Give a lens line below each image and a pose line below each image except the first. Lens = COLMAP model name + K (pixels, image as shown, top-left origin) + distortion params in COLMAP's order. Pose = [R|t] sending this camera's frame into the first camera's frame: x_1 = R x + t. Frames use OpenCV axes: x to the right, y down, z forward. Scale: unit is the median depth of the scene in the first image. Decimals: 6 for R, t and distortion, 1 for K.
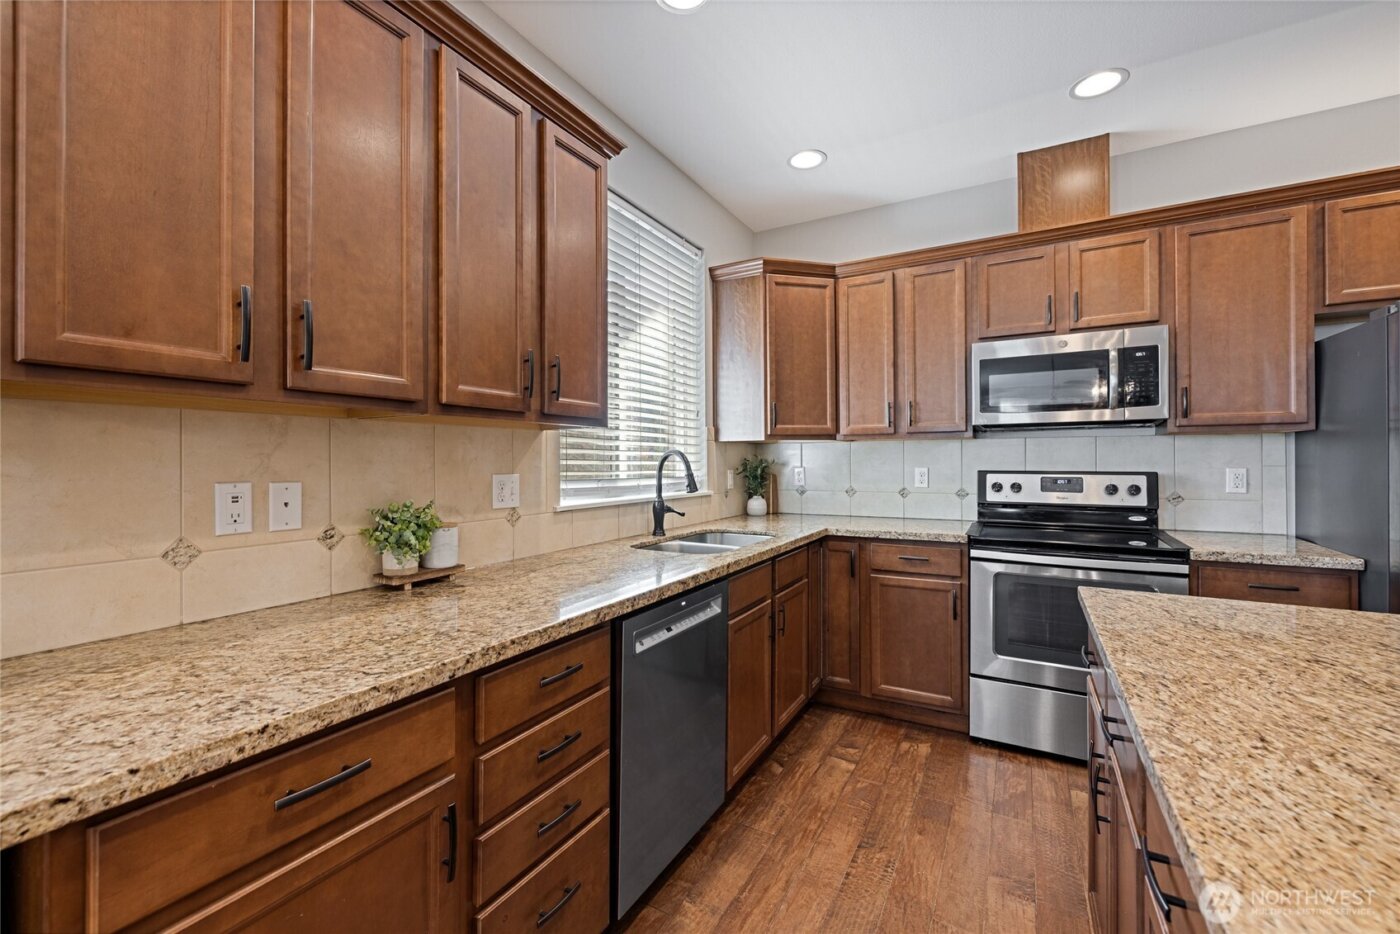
lens RADIAL K [[584.7, 0, 688.6], [0, 584.7, 461.8], [0, 0, 1]] dist [0.002065, 0.000356]
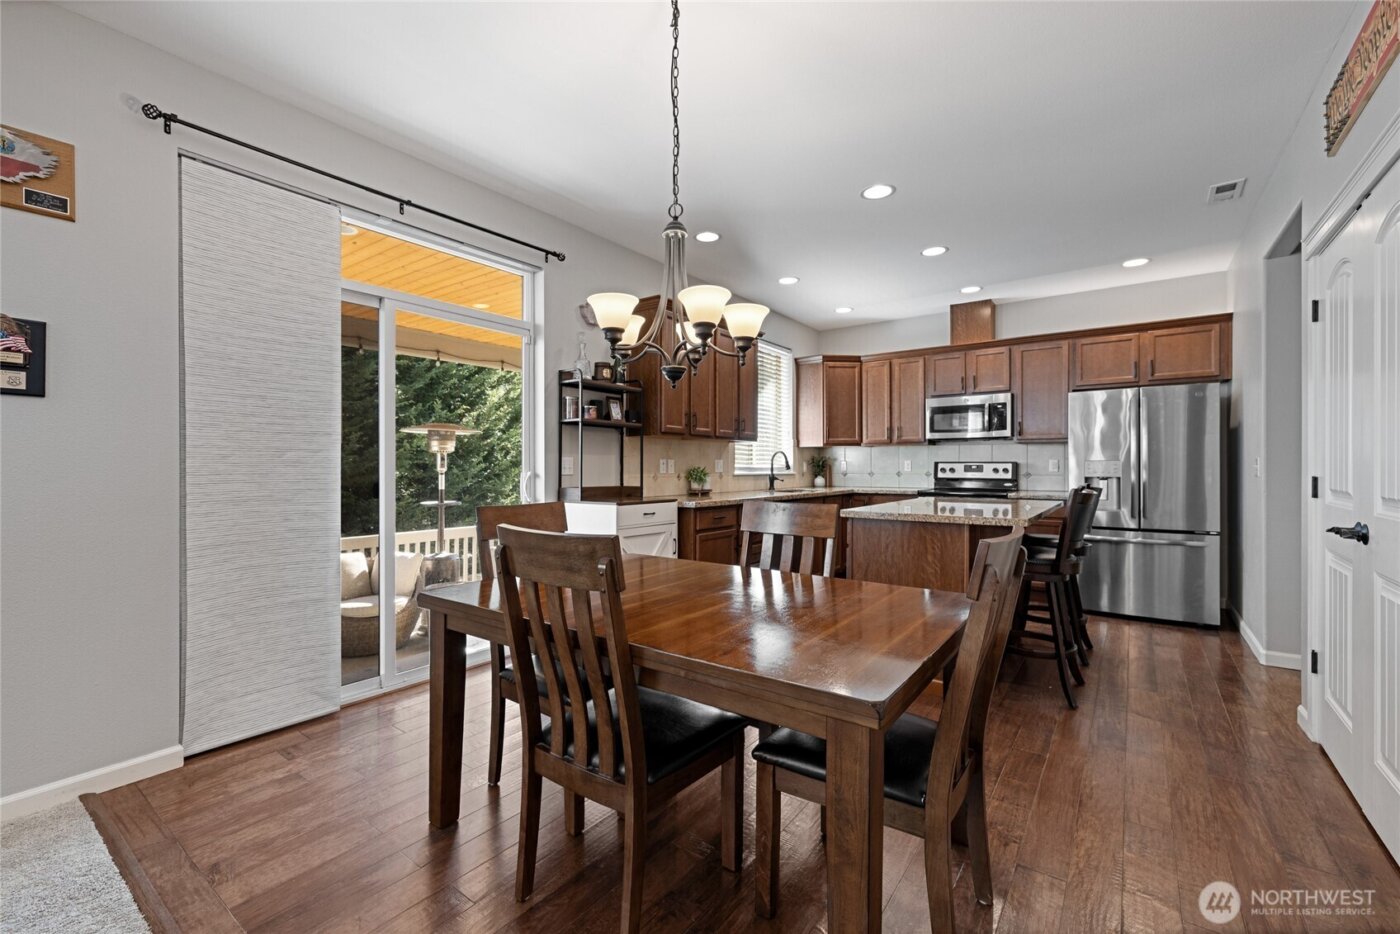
lens RADIAL K [[584.7, 0, 688.6], [0, 584.7, 461.8], [0, 0, 1]] dist [0.002065, 0.000356]
pose [[0.992311, 0.002488, -0.123743, -0.085084], [-0.003479, 0.999964, -0.007791, 0.036535], [0.123719, 0.008162, 0.992284, -1.142080]]
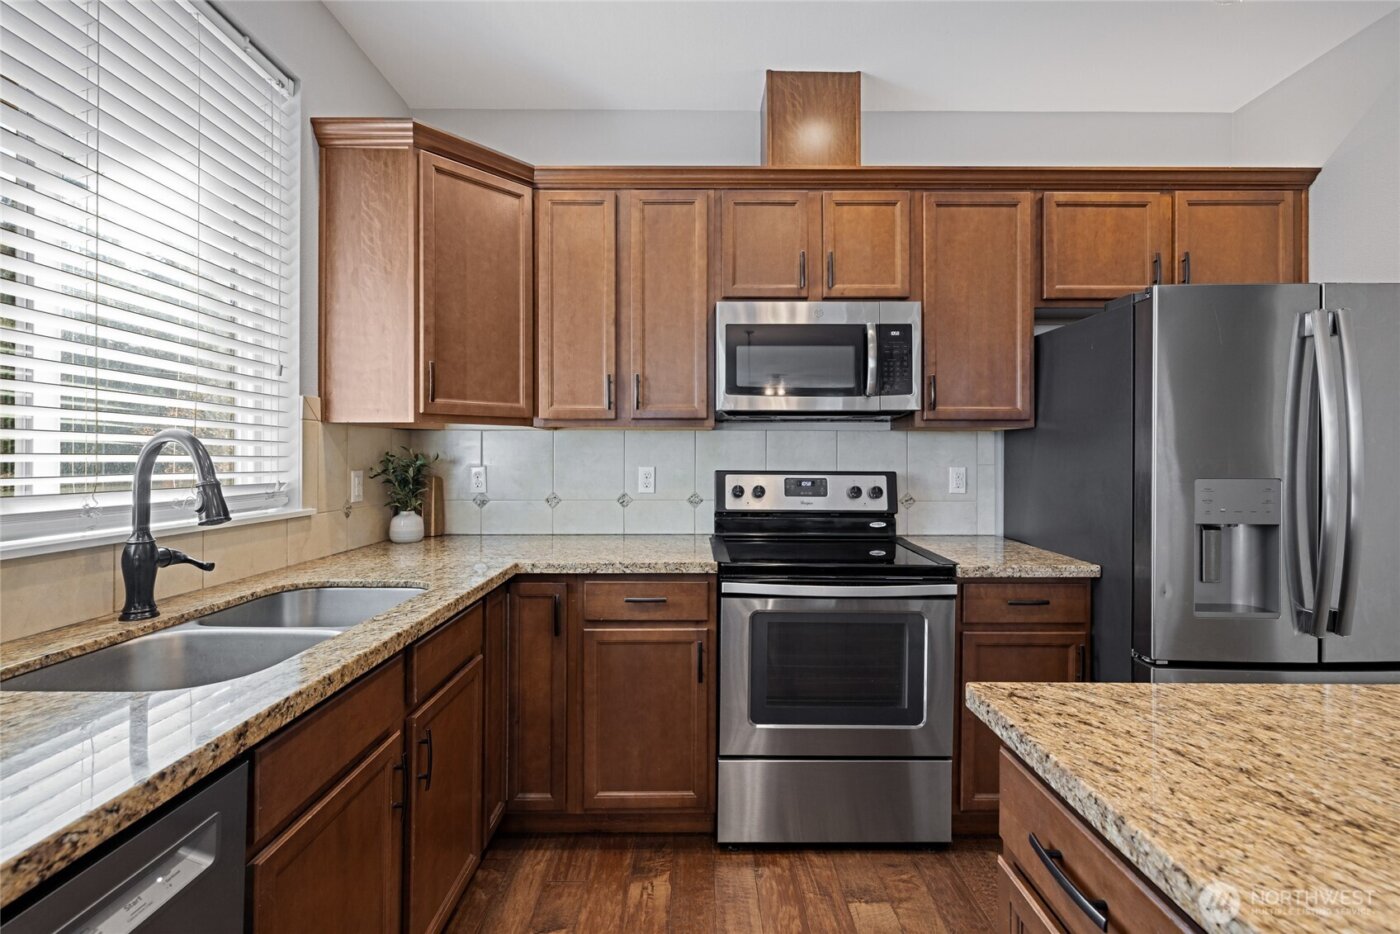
lens RADIAL K [[581.8, 0, 698.9], [0, 581.8, 453.2], [0, 0, 1]] dist [0.001337, 0.000074]
pose [[0.865456, 0.009910, 0.500887, 0.094441], [-0.004998, 0.999925, -0.011147, 0.000744], [-0.500961, 0.007143, 0.865441, 0.372162]]
